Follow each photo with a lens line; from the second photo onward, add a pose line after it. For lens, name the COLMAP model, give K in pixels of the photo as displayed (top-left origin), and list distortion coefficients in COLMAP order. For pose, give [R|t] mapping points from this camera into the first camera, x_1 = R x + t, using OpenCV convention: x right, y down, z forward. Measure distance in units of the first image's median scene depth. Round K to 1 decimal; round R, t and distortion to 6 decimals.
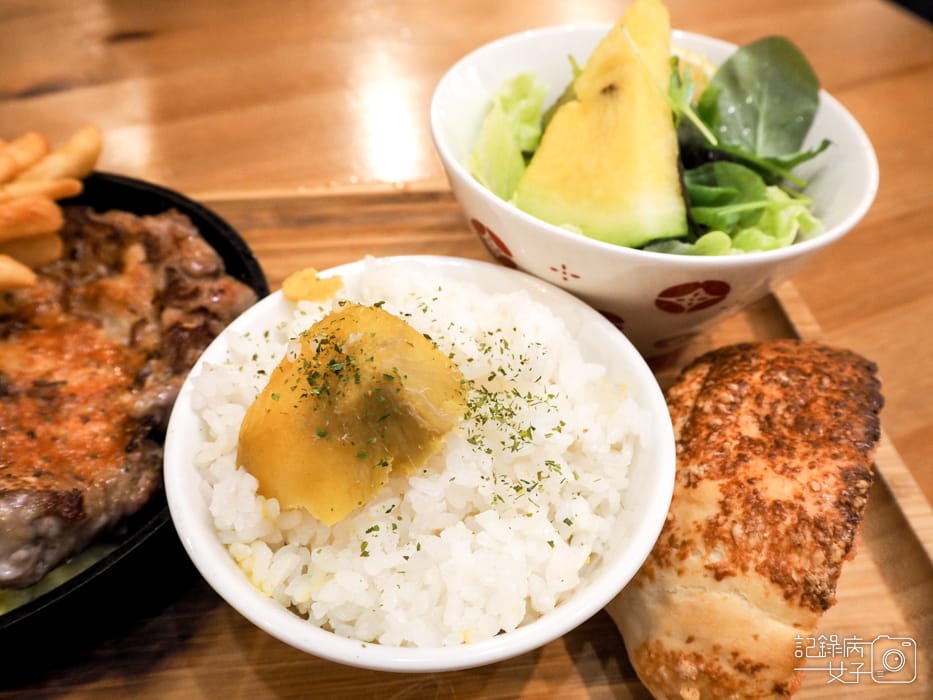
lens RADIAL K [[795.5, 0, 466.5], [0, 795.5, 350.0], [0, 0, 1]] dist [-0.001445, -0.005972]
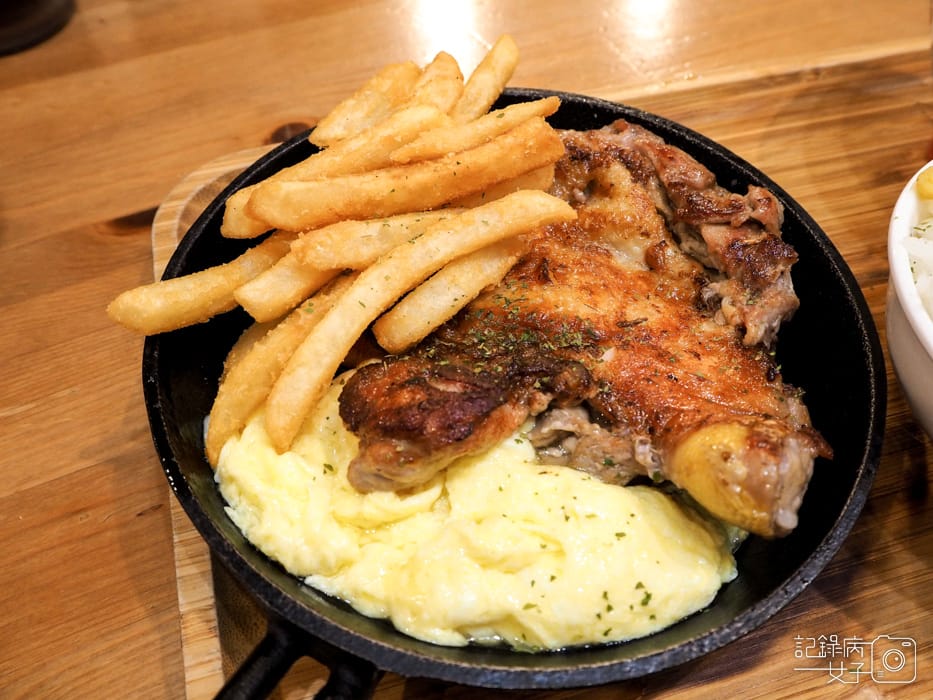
lens RADIAL K [[795.5, 0, 466.5], [0, 795.5, 350.0], [0, 0, 1]] dist [-0.001445, -0.005972]
pose [[0.986075, -0.142602, 0.085563, -0.967210], [0.130627, 0.982581, 0.132179, -0.089560], [-0.102921, -0.119162, 0.987526, 0.128612]]
